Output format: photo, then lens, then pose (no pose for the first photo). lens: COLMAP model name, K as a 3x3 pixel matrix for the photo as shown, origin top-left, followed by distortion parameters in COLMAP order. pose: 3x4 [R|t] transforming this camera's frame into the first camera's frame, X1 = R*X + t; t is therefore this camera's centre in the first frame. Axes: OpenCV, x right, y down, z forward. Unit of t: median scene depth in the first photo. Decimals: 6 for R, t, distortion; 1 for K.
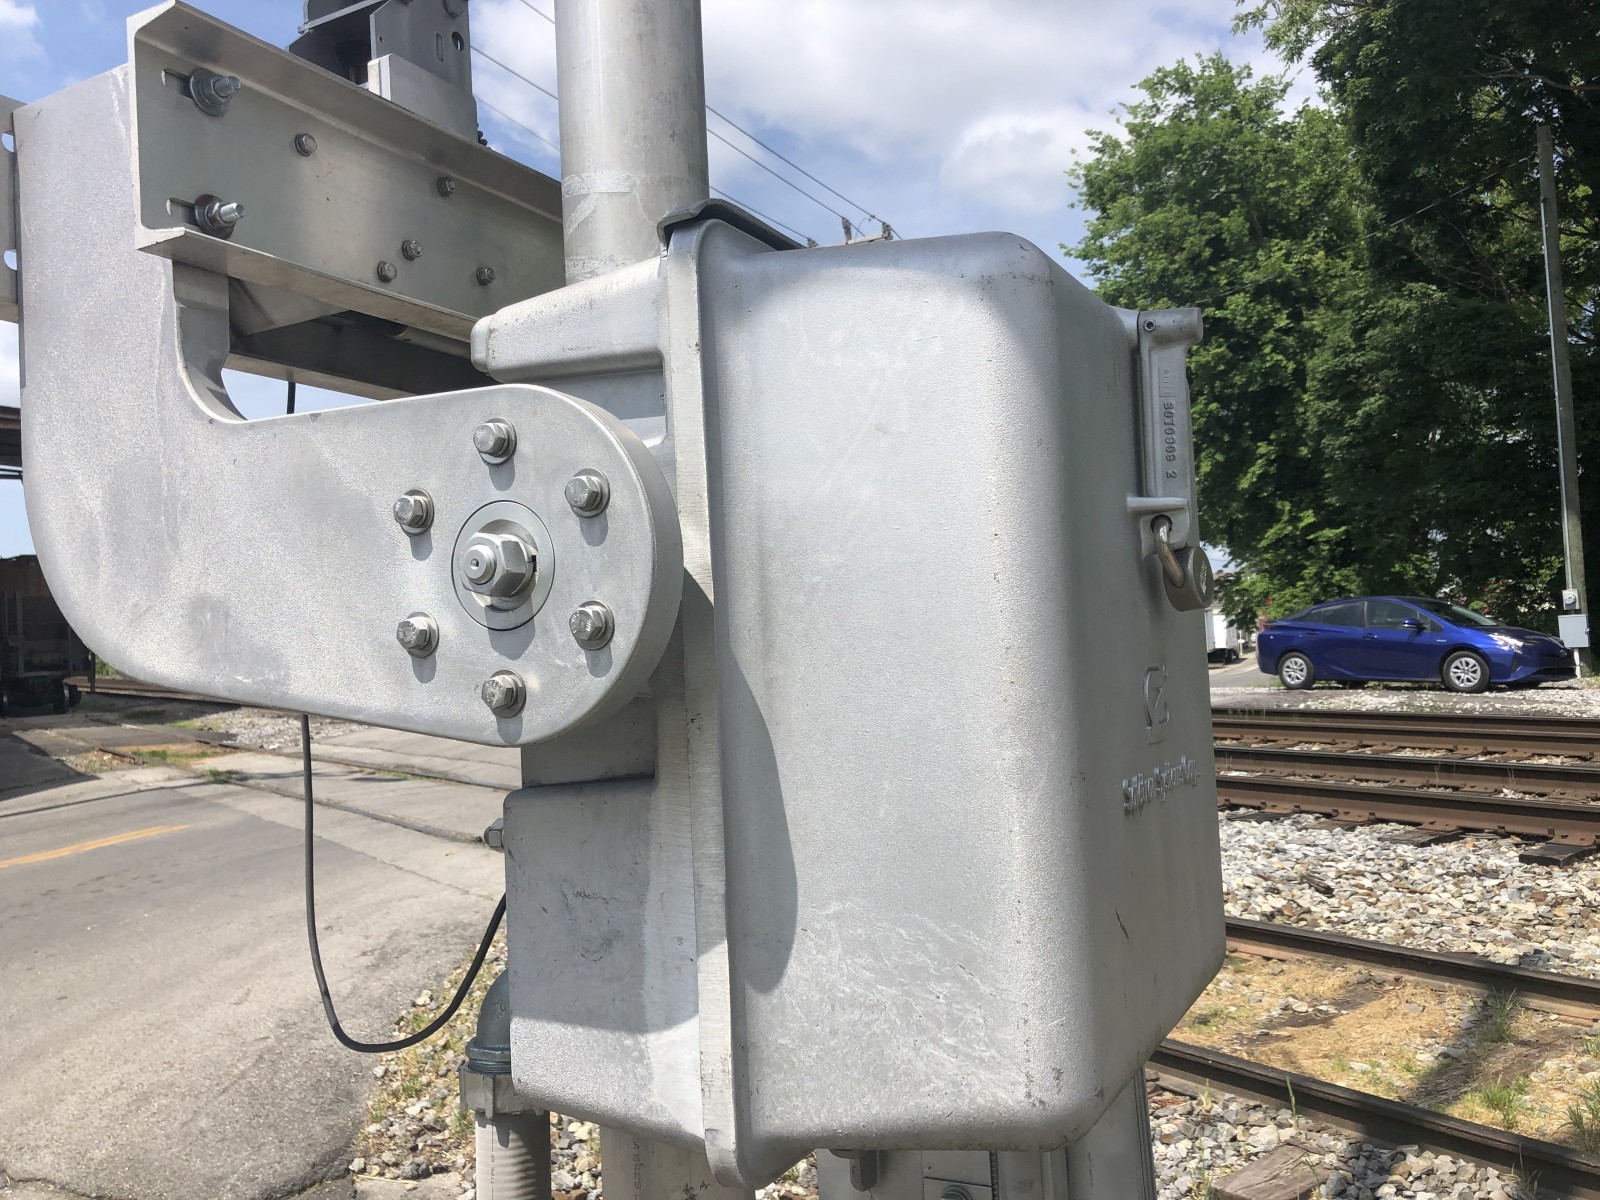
lens RADIAL K [[1302.1, 0, 817.9], [0, 1302.1, 558.6], [0, 0, 1]] dist [0.028892, -0.015756]
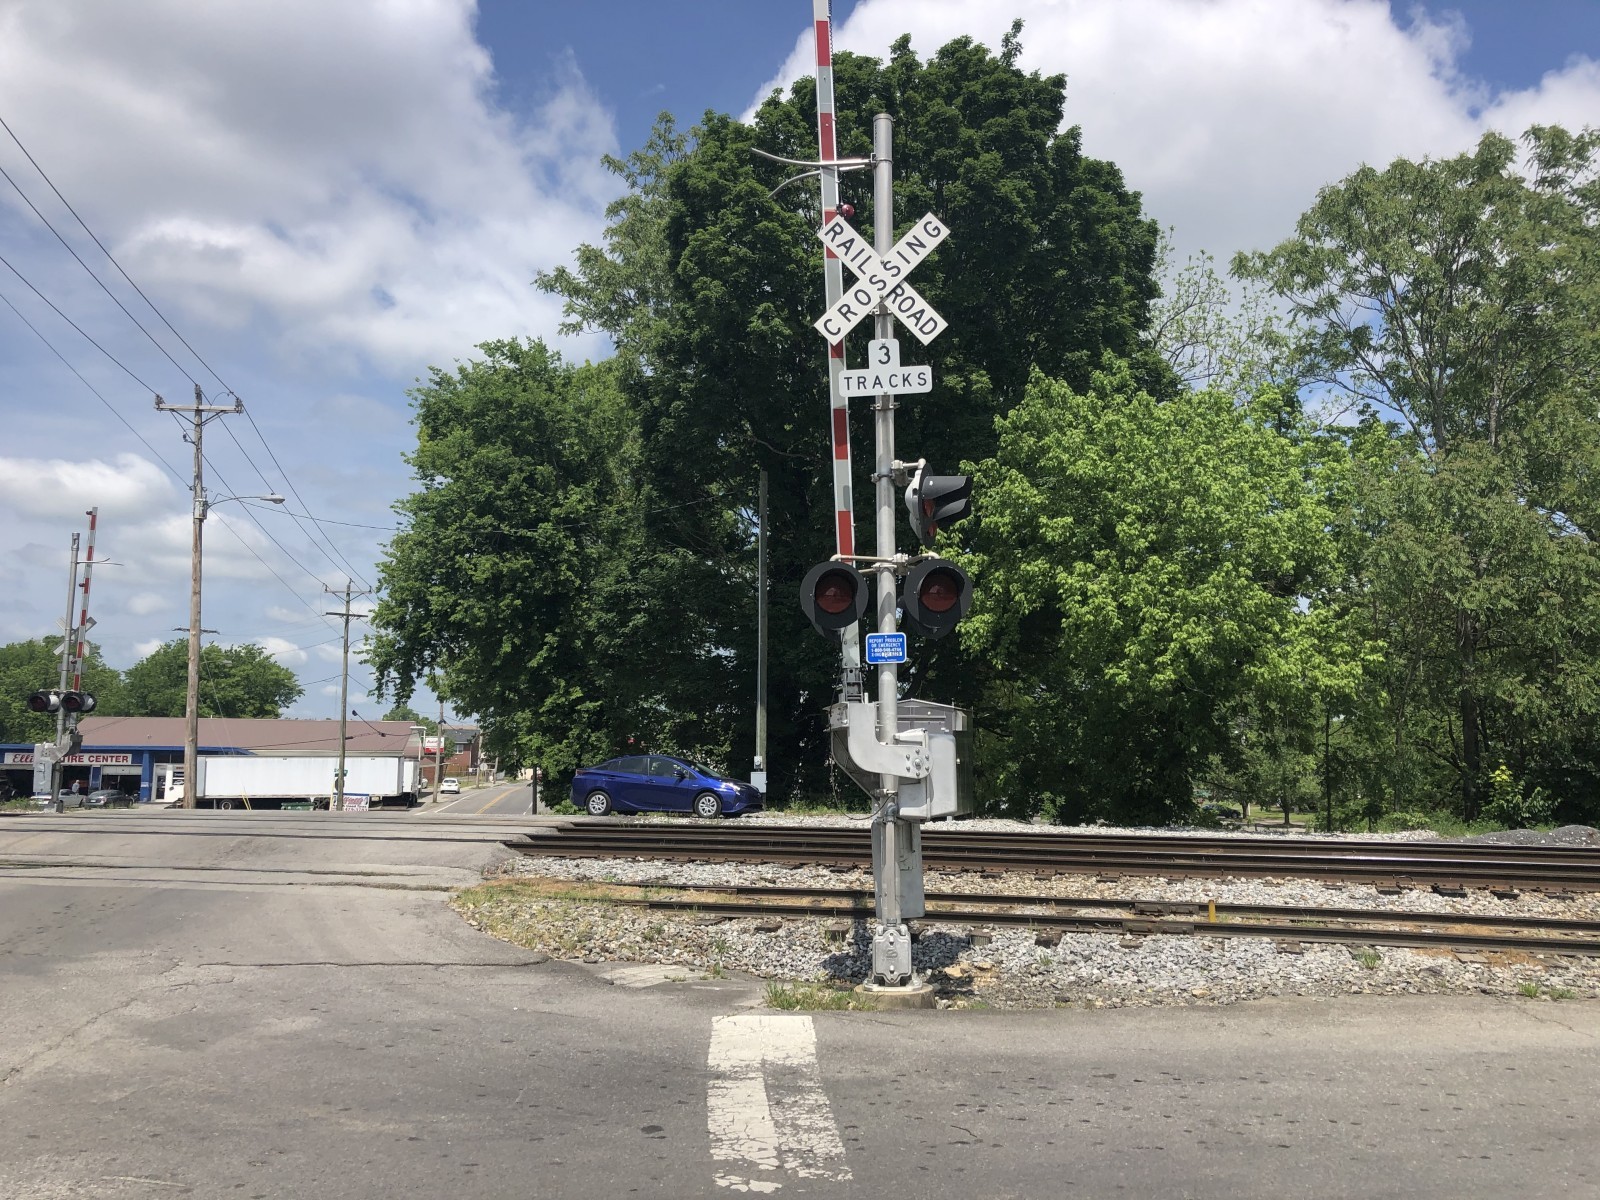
lens RADIAL K [[1302.1, 0, 804.0], [0, 1302.1, 588.2], [0, 0, 1]] dist [0.028892, -0.015756]
pose [[0.802331, 0.121467, 0.584389, -0.230508], [-0.070349, 0.991494, -0.109500, -0.006811], [-0.592719, 0.046744, 0.804051, -0.223028]]
